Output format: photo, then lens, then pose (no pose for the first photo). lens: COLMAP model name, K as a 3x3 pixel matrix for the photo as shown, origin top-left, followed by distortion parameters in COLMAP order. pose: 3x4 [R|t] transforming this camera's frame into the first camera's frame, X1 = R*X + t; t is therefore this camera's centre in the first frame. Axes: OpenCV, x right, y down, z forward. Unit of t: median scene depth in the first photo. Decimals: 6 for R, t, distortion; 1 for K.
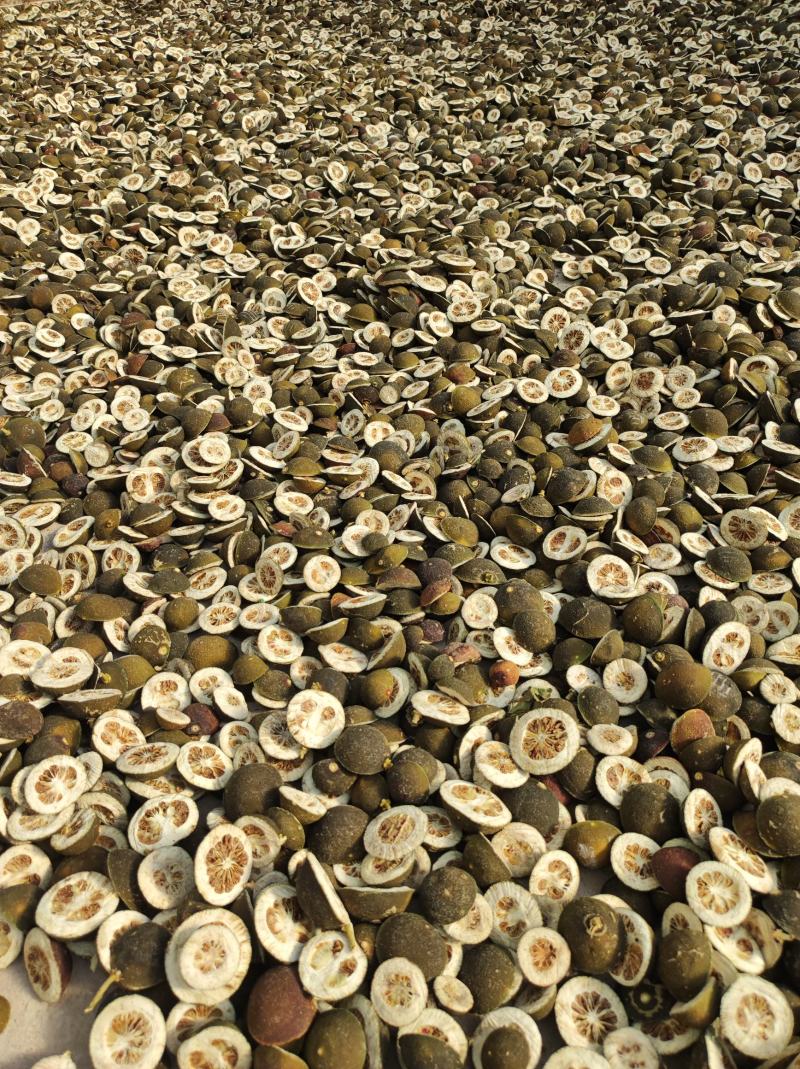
lens RADIAL K [[793.9, 0, 400.0], [0, 793.9, 534.5], [0, 0, 1]] dist [-0.000609, -0.000739]
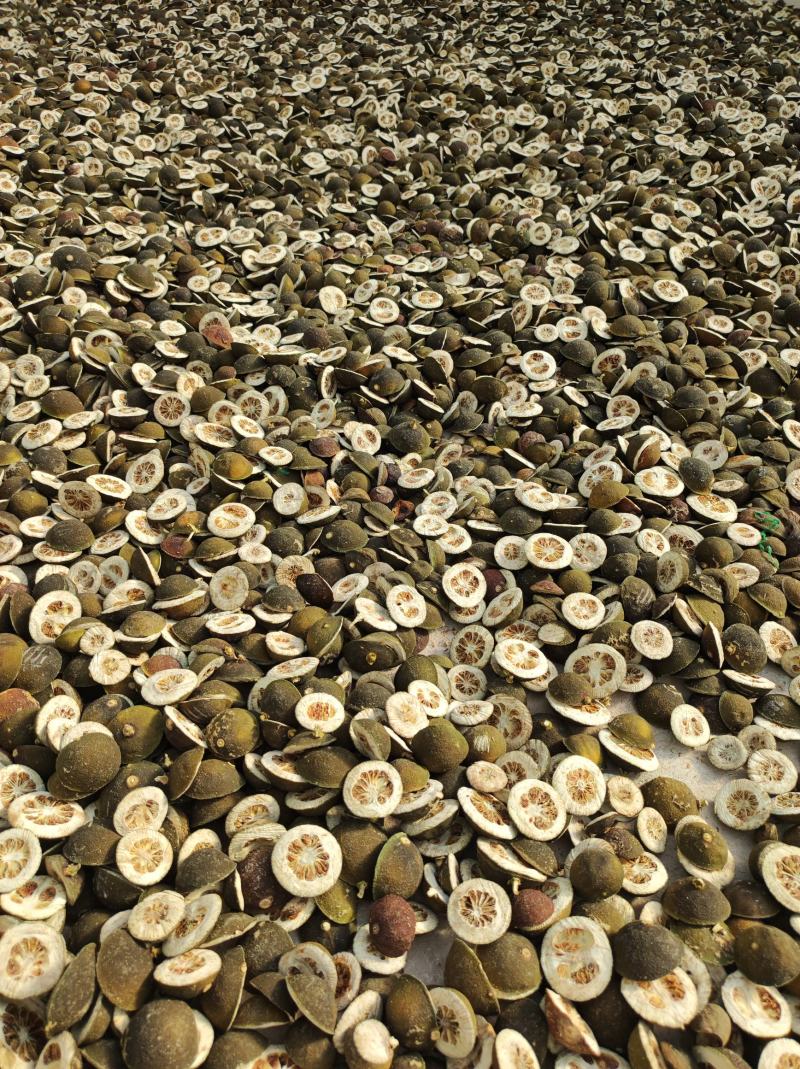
lens RADIAL K [[789.5, 0, 400.0], [0, 789.5, 534.5], [0, 0, 1]] dist [-0.000529, -0.007043]
pose [[0.840186, -0.303197, 0.449621, 0.137299], [0.298146, 0.950813, 0.084039, 0.033314], [-0.452986, 0.063444, 0.889257, -0.043033]]
